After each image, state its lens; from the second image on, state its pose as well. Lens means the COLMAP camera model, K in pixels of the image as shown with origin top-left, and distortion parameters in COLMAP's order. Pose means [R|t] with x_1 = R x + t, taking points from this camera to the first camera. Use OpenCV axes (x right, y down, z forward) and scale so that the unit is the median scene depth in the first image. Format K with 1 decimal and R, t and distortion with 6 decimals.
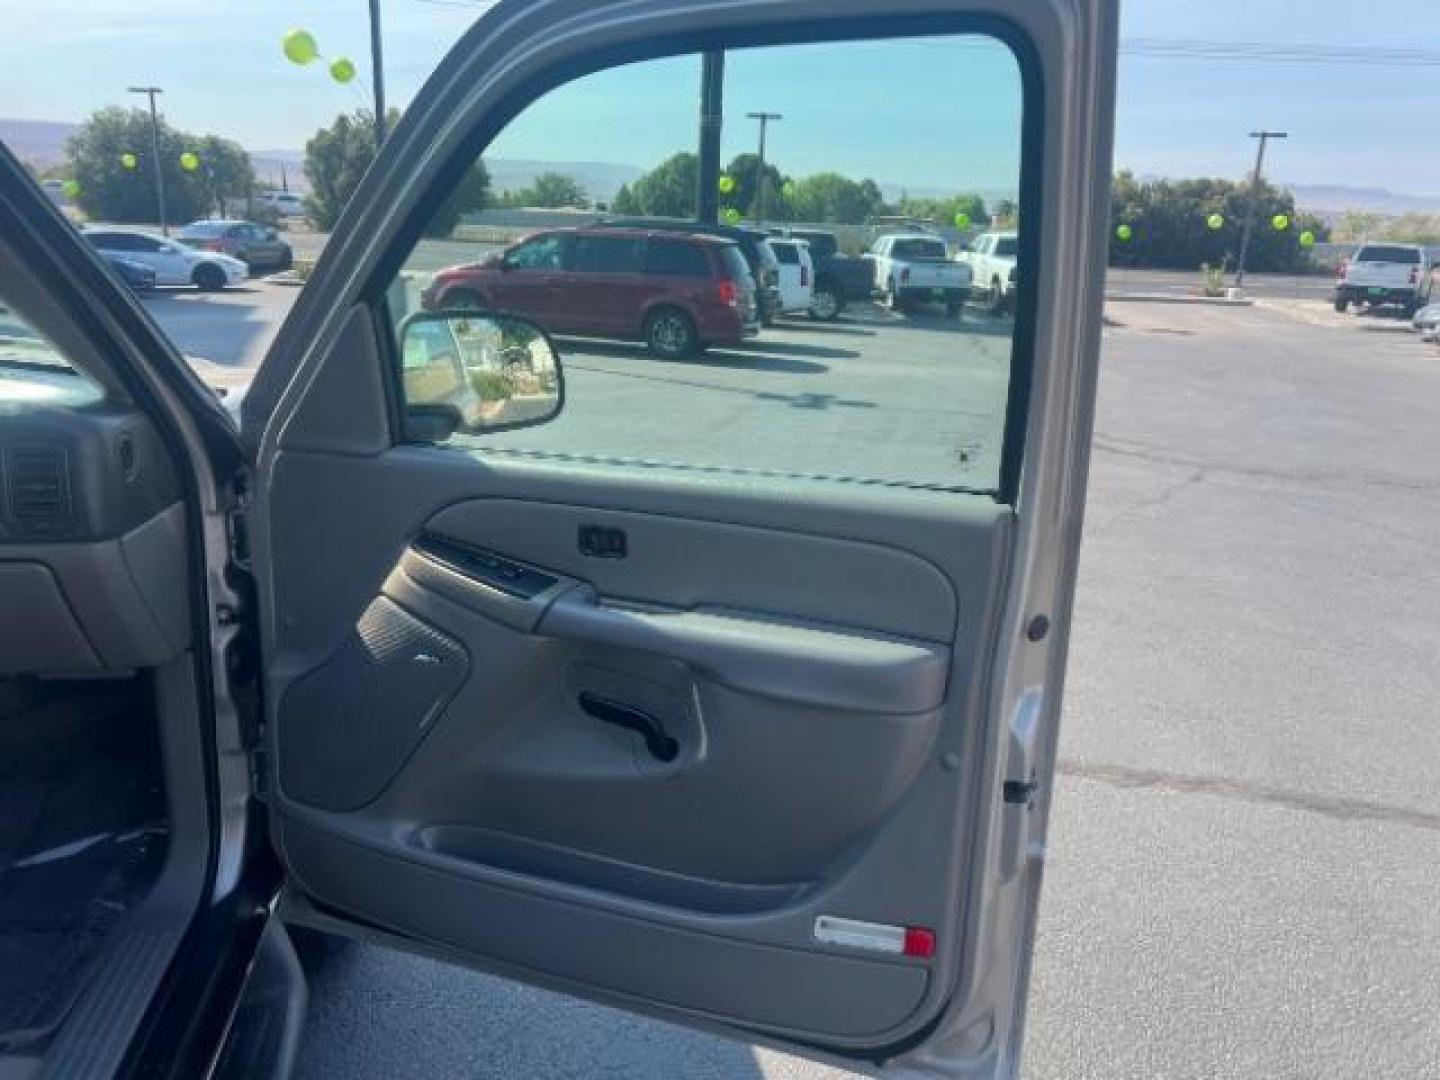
lens RADIAL K [[1085.6, 0, 732.7], [0, 1085.6, 539.8], [0, 0, 1]] dist [0.055849, -0.077404]
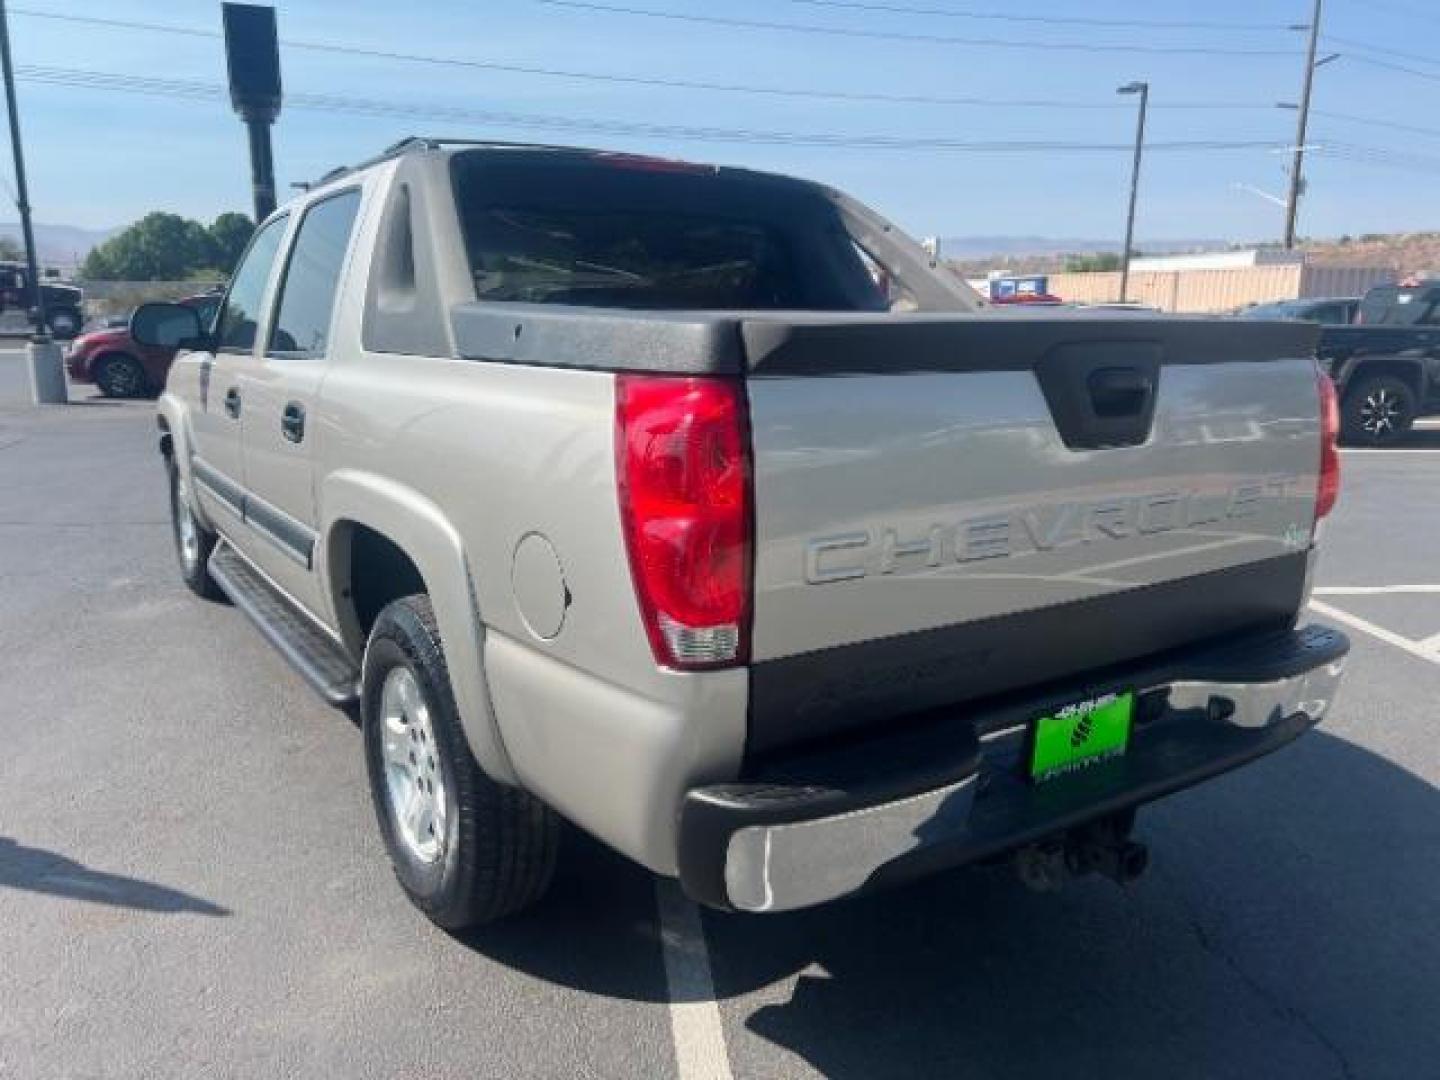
lens RADIAL K [[1090.8, 0, 720.0], [0, 1090.8, 540.0], [0, 0, 1]] dist [0.055377, -0.075980]
pose [[0.909058, -0.128519, 0.396354, -0.075728], [0.147151, 0.988971, -0.016820, 0.032740], [-0.389821, 0.073614, 0.917944, -0.121139]]
